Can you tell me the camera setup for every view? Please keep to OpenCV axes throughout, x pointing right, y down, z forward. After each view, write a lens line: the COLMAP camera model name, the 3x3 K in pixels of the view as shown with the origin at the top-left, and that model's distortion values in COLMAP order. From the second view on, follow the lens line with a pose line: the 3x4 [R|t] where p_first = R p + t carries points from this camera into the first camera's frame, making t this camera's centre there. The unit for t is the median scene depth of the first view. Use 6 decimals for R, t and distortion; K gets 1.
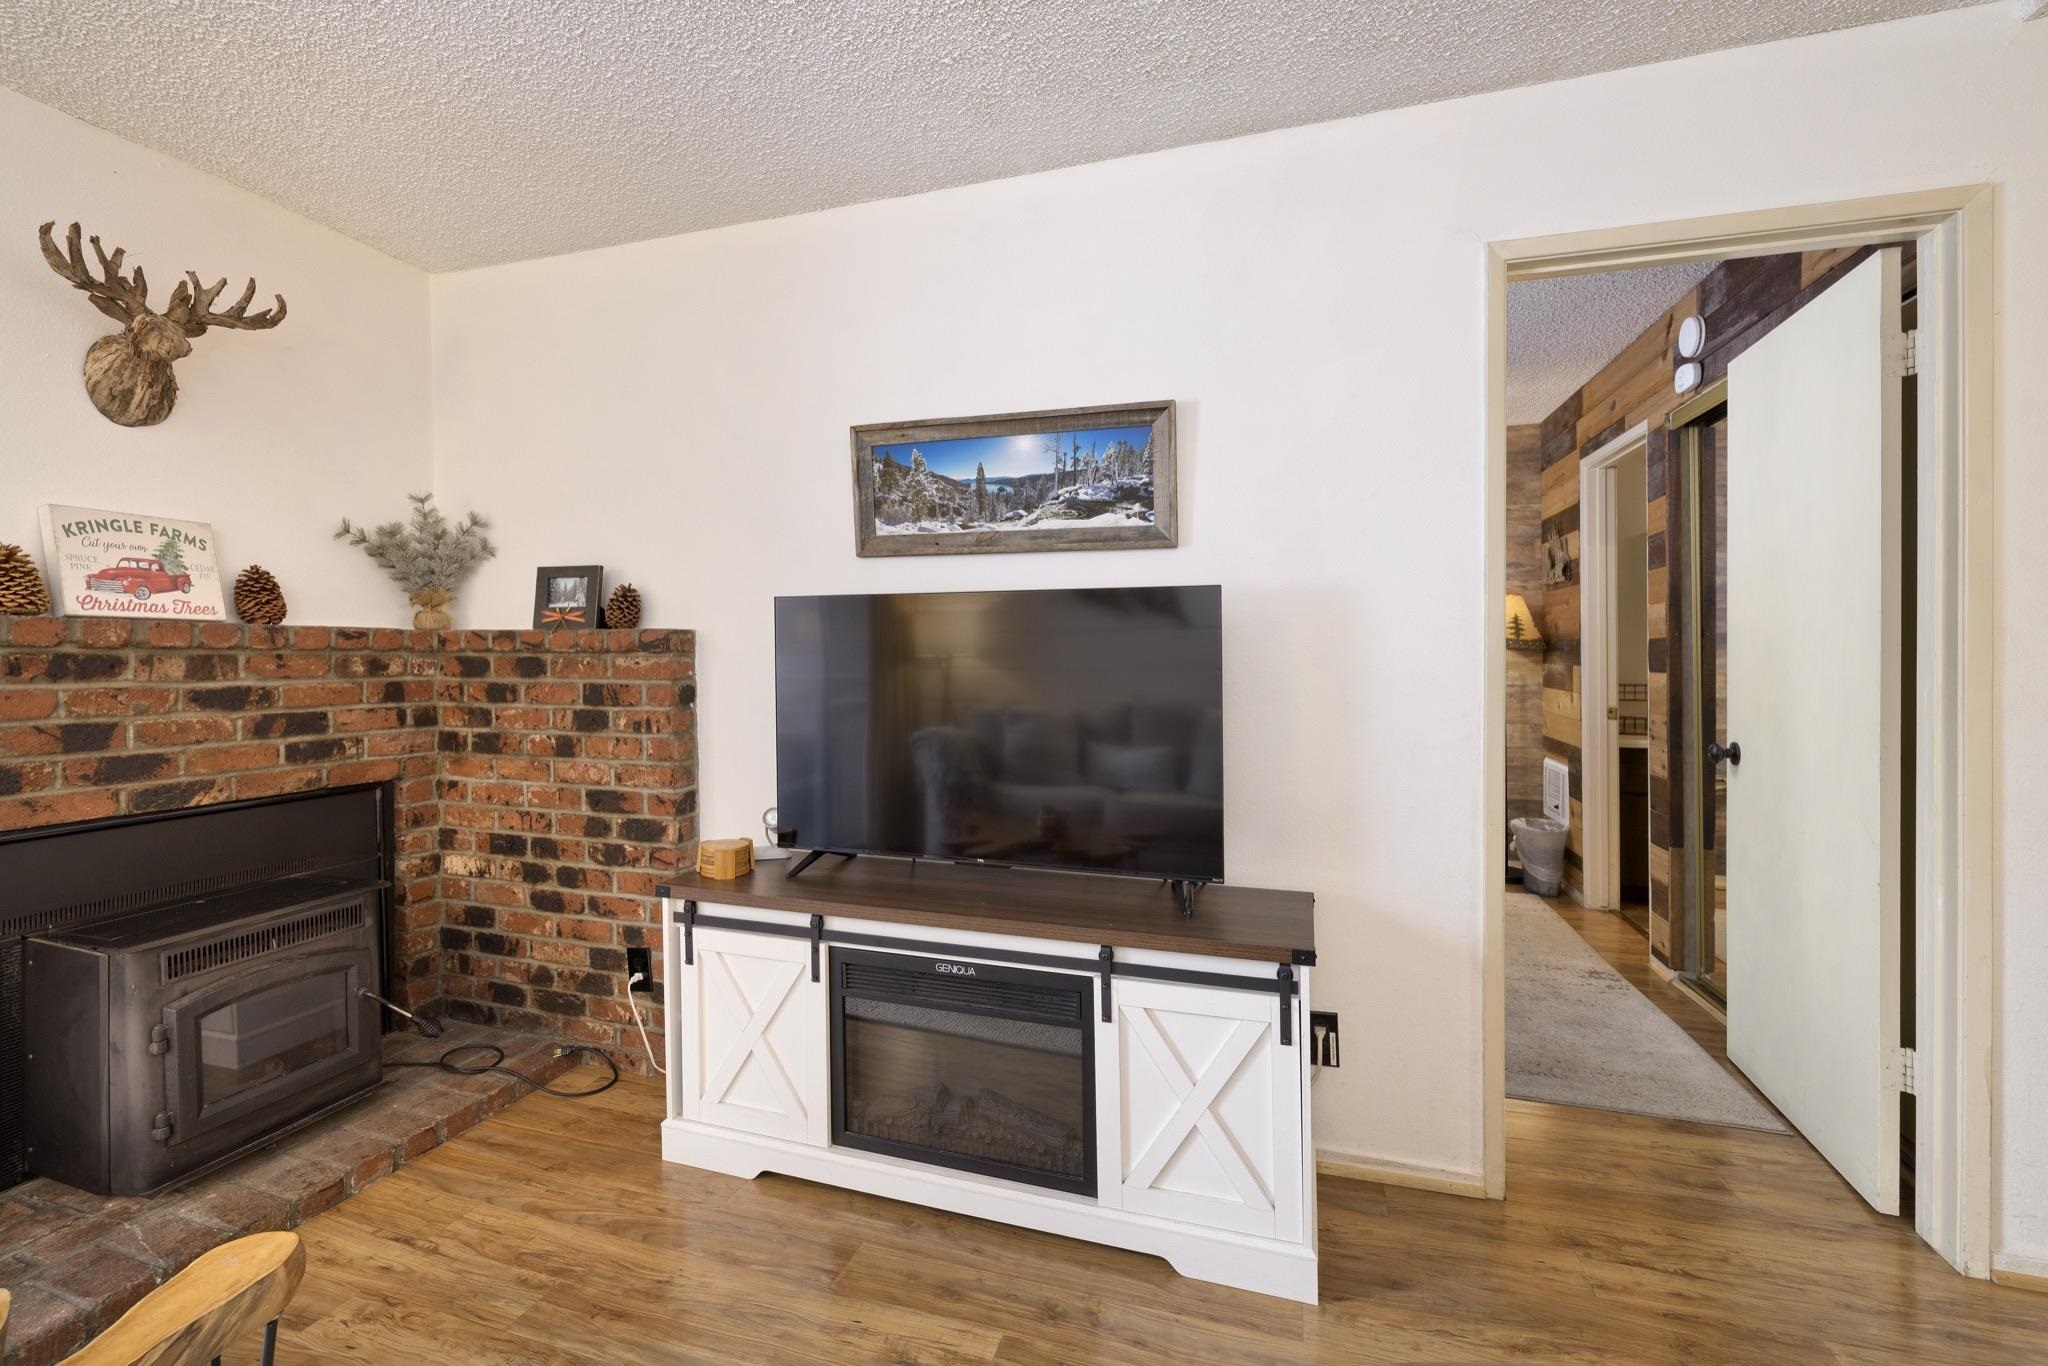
lens RADIAL K [[863.5, 0, 1018.1], [0, 863.5, 658.4], [0, 0, 1]] dist [-0.000163, -0.000104]
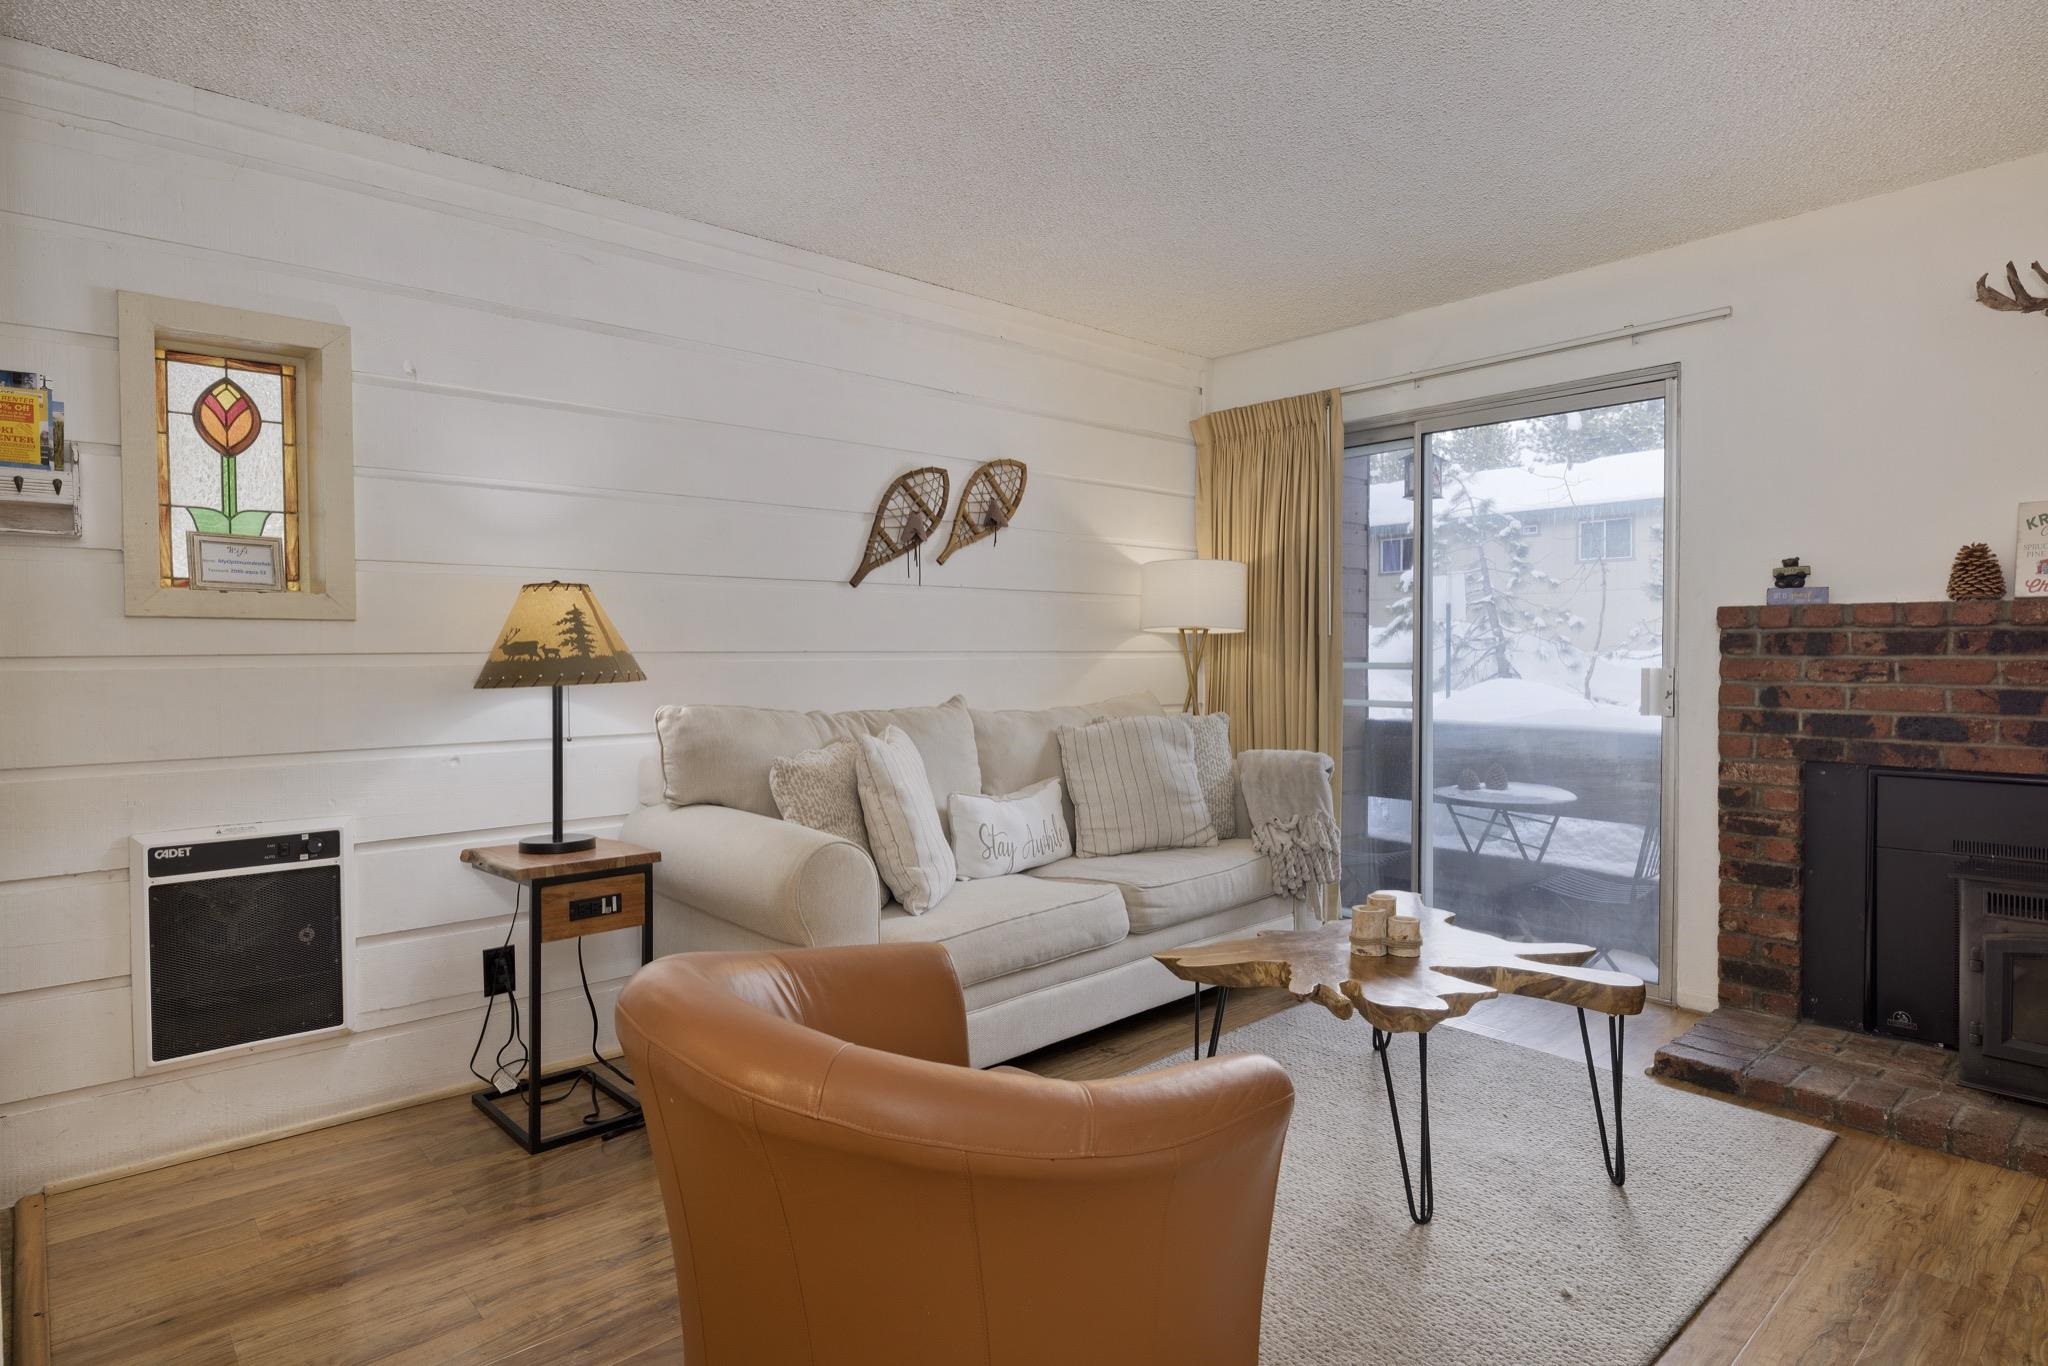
lens RADIAL K [[1105.3, 0, 1024.0], [0, 1105.3, 683.0], [0, 0, 1]] dist [-0.005421, -0.002039]
pose [[-0.504155, 0.029042, -0.863125, 0.718583], [0.003890, 0.999501, 0.031358, 0.011408], [0.863604, 0.012451, -0.504016, 0.486939]]
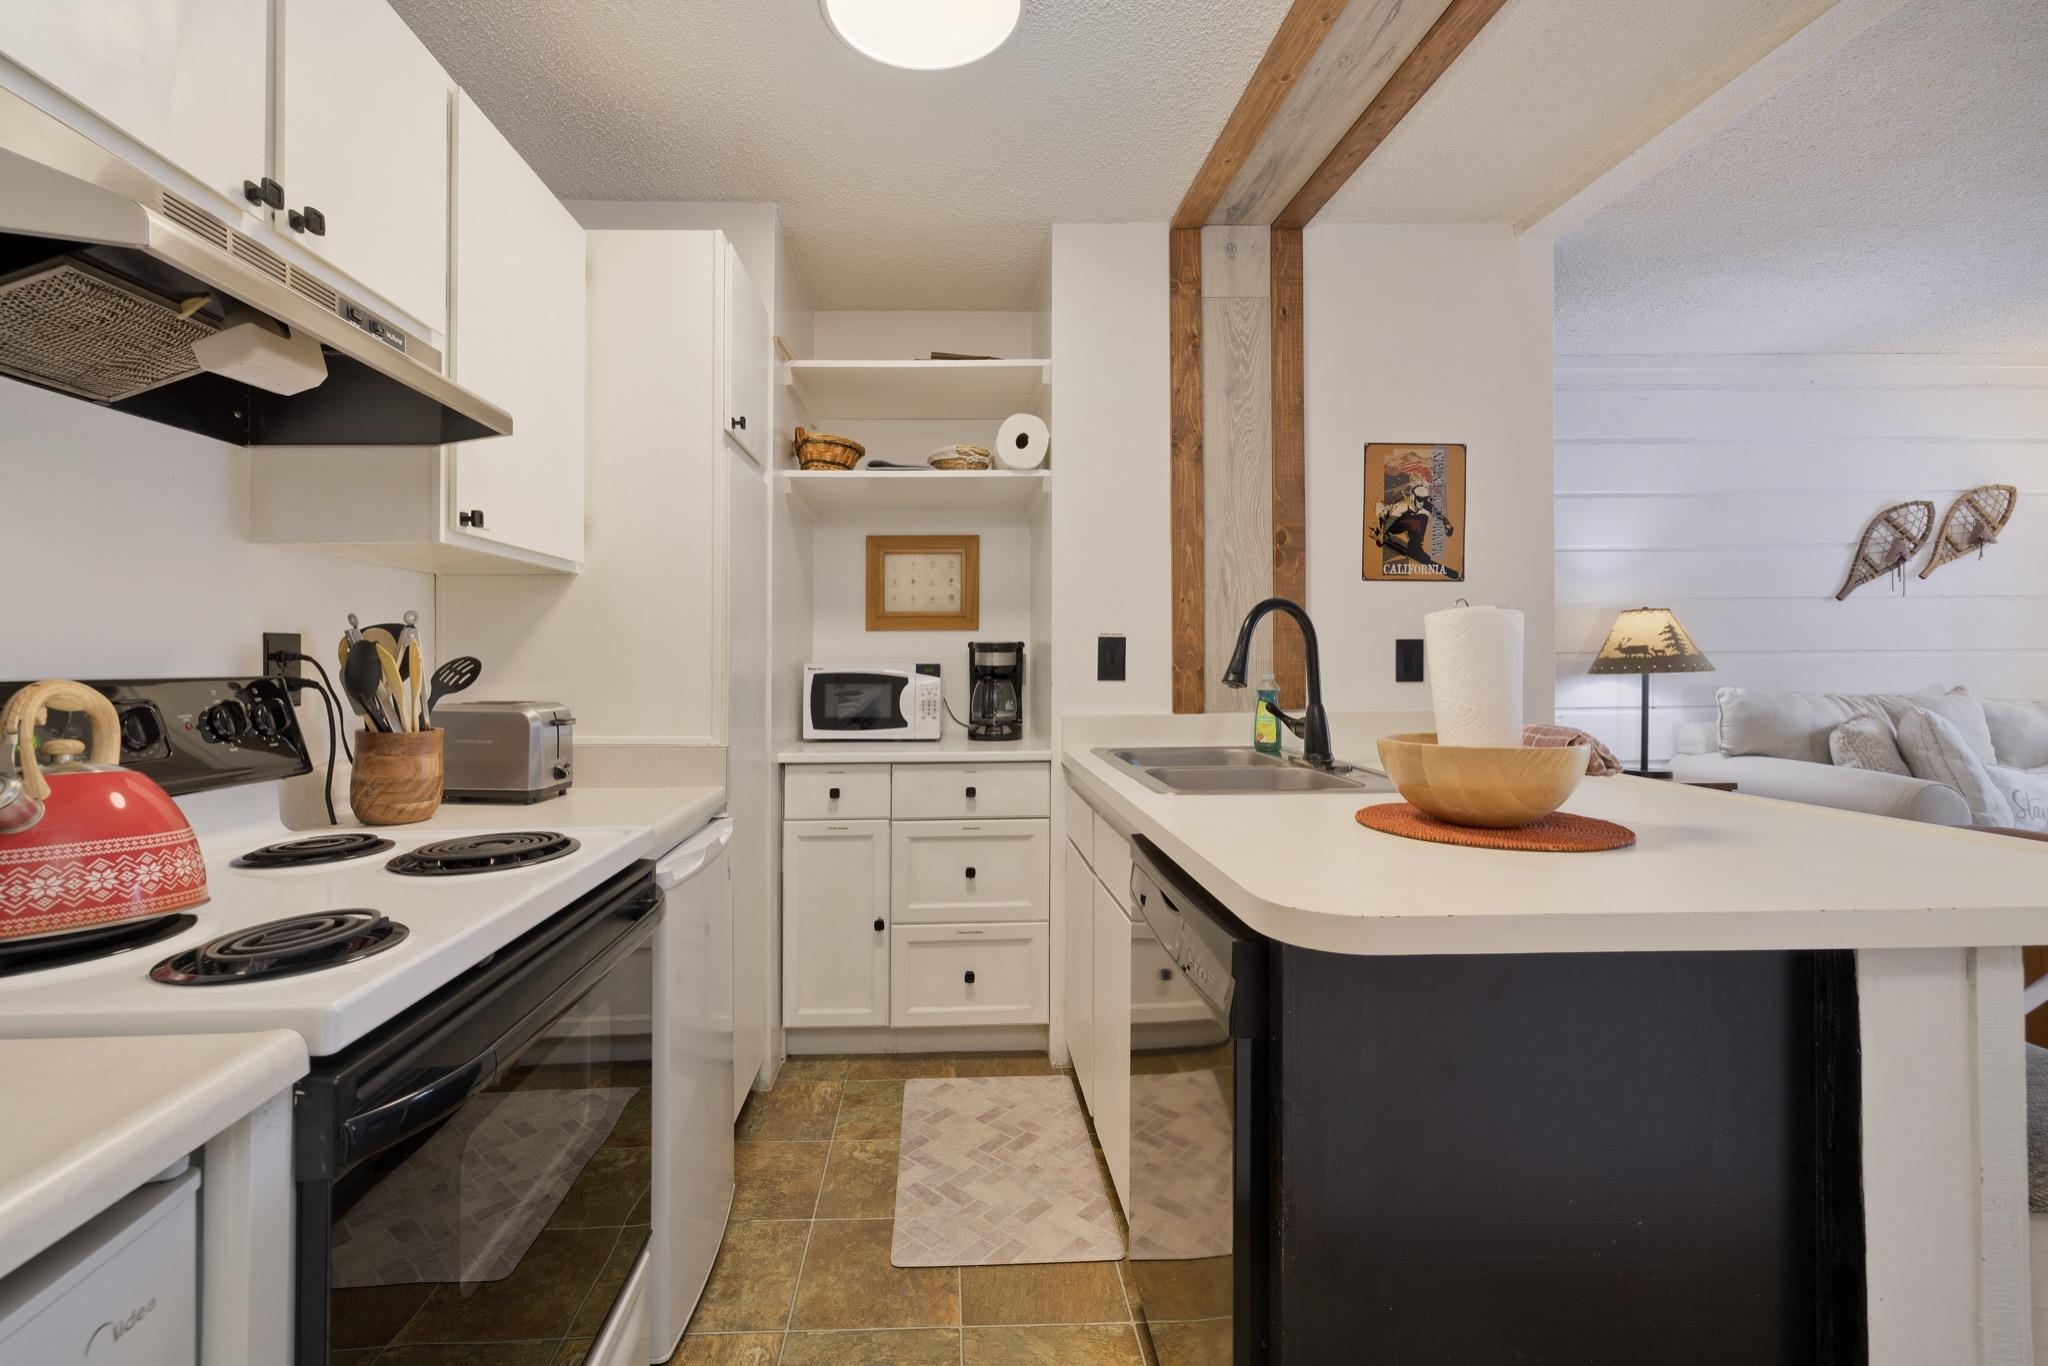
lens RADIAL K [[863.5, 0, 1018.1], [0, 863.5, 658.4], [0, 0, 1]] dist [-0.000163, -0.000104]
pose [[-0.945919, 0.012856, -0.324147, 1.430725], [0.011027, 0.999911, 0.007477, 0.001666], [0.324214, 0.003499, -0.945977, 0.504606]]
